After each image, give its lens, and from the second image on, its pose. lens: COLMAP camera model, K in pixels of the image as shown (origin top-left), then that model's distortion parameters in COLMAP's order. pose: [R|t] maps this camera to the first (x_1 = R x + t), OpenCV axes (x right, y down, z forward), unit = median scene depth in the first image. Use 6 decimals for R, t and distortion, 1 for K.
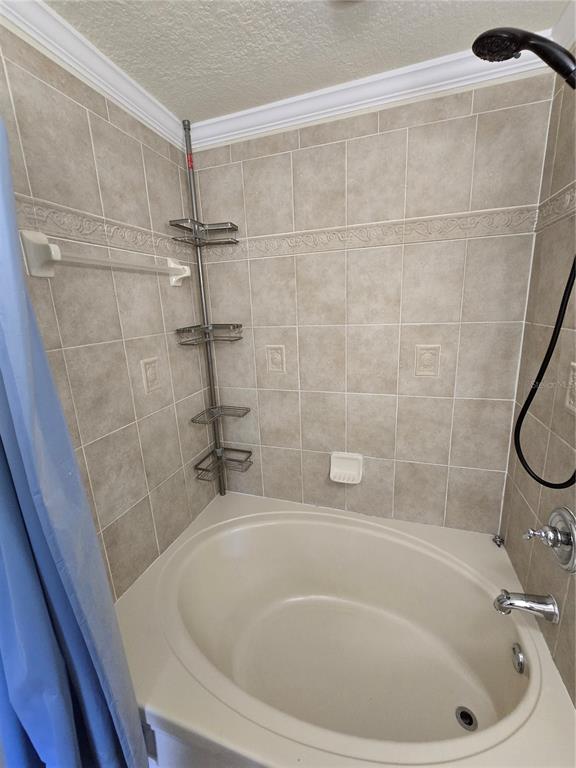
lens RADIAL K [[313.8, 0, 289.5], [0, 313.8, 380.8], [0, 0, 1]] dist [-0.000213, 0.000654]
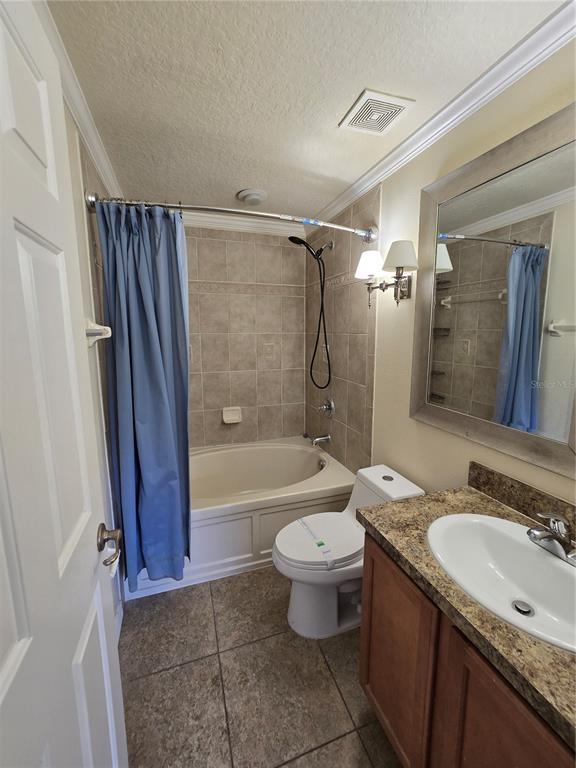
lens RADIAL K [[313.8, 0, 283.8], [0, 313.8, 384.2], [0, 0, 1]] dist [-0.000213, 0.000654]
pose [[0.799766, -0.060354, 0.597270, -0.698190], [0.109478, 0.992912, -0.046261, 0.245691], [-0.590245, 0.102386, 0.800705, -0.649714]]
